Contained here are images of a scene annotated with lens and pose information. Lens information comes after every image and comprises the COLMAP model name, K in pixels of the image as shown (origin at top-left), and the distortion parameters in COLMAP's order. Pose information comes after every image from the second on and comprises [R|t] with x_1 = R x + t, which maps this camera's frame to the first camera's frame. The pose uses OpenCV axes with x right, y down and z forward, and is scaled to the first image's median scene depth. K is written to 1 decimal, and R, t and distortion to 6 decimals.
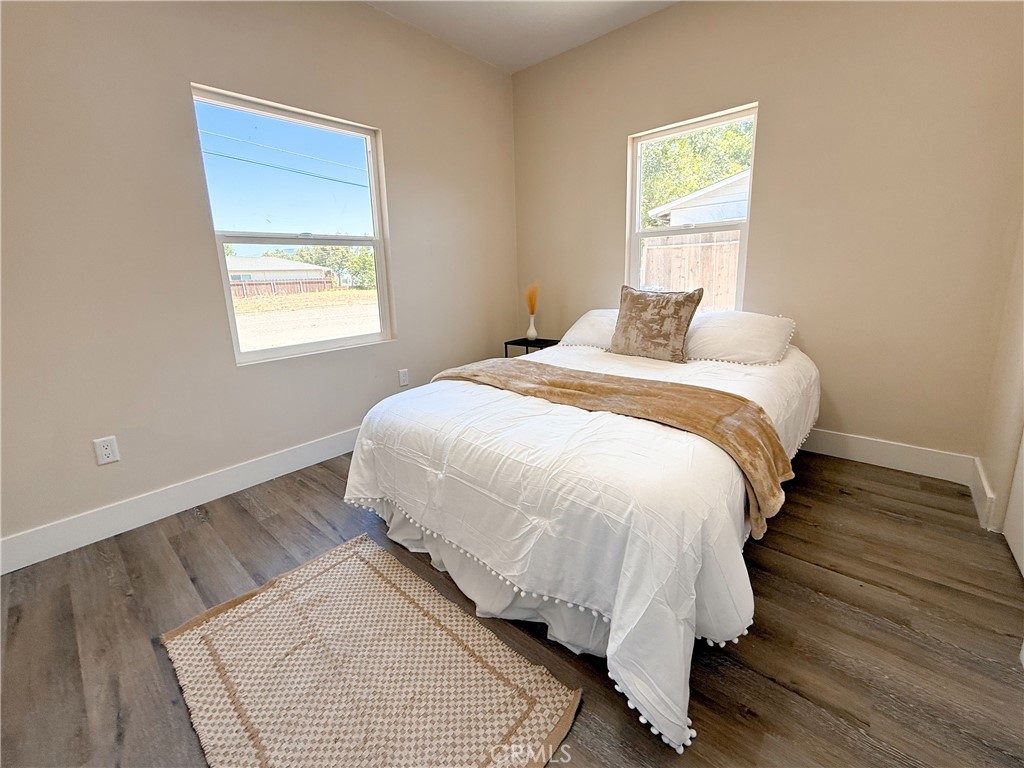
lens RADIAL K [[421.1, 0, 507.3], [0, 421.1, 357.1], [0, 0, 1]] dist [0.000379, 0.000053]
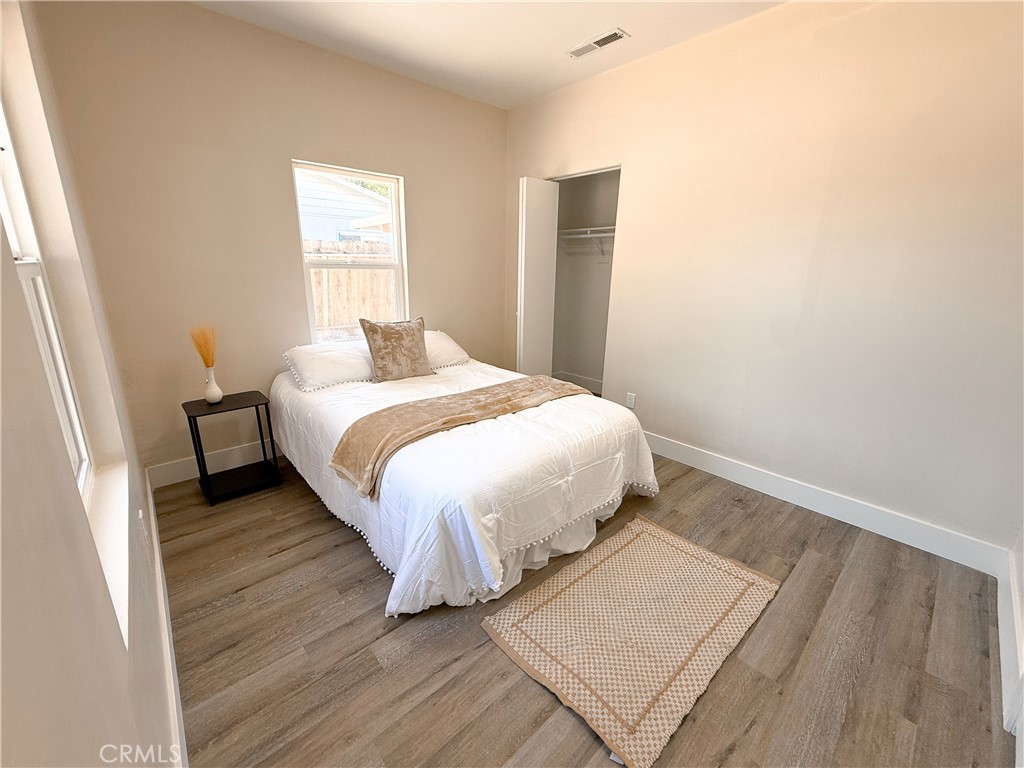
lens RADIAL K [[414.9, 0, 512.0], [0, 414.9, 384.0], [0, 0, 1]] dist [0.001253, -0.000226]
pose [[0.104050, -0.236292, 0.966095, -1.429284], [0.175776, 0.960446, 0.215979, -0.333665], [-0.978916, 0.147344, 0.141469, 0.986900]]
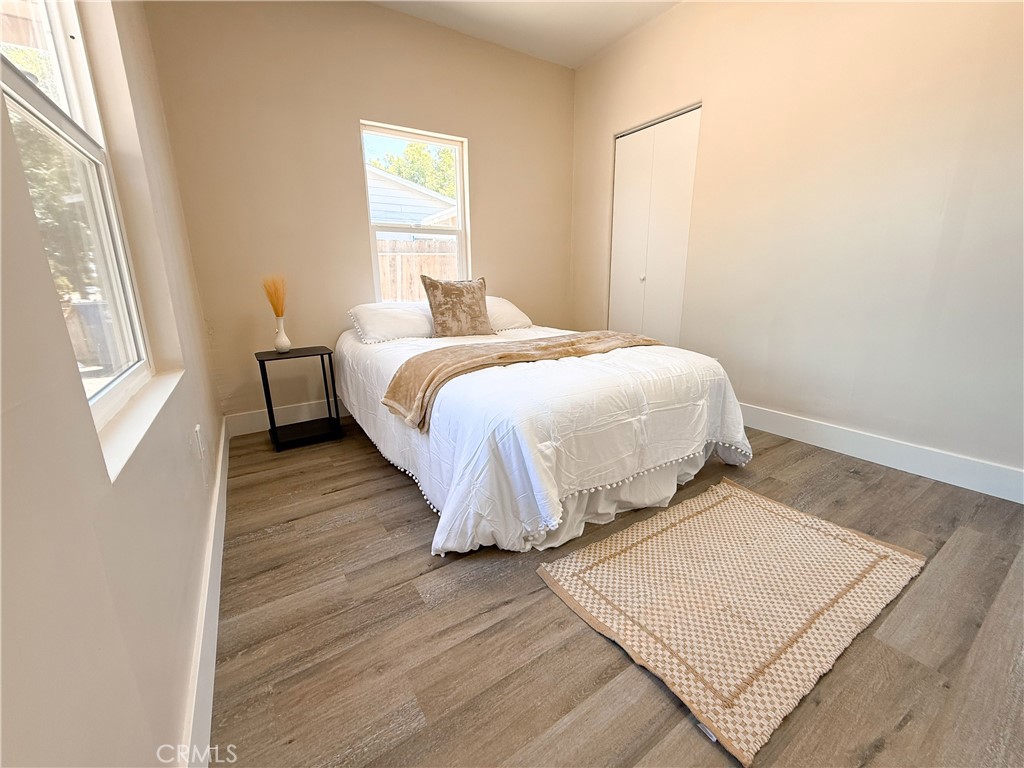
lens RADIAL K [[409.2, 0, 512.0], [0, 409.2, 384.0], [0, 0, 1]] dist [-0.000298, 0.000887]
pose [[0.259854, -0.211644, 0.942169, -1.328040], [0.195023, 0.967083, 0.163452, -0.058913], [-0.945749, 0.141271, 0.292576, 1.037515]]
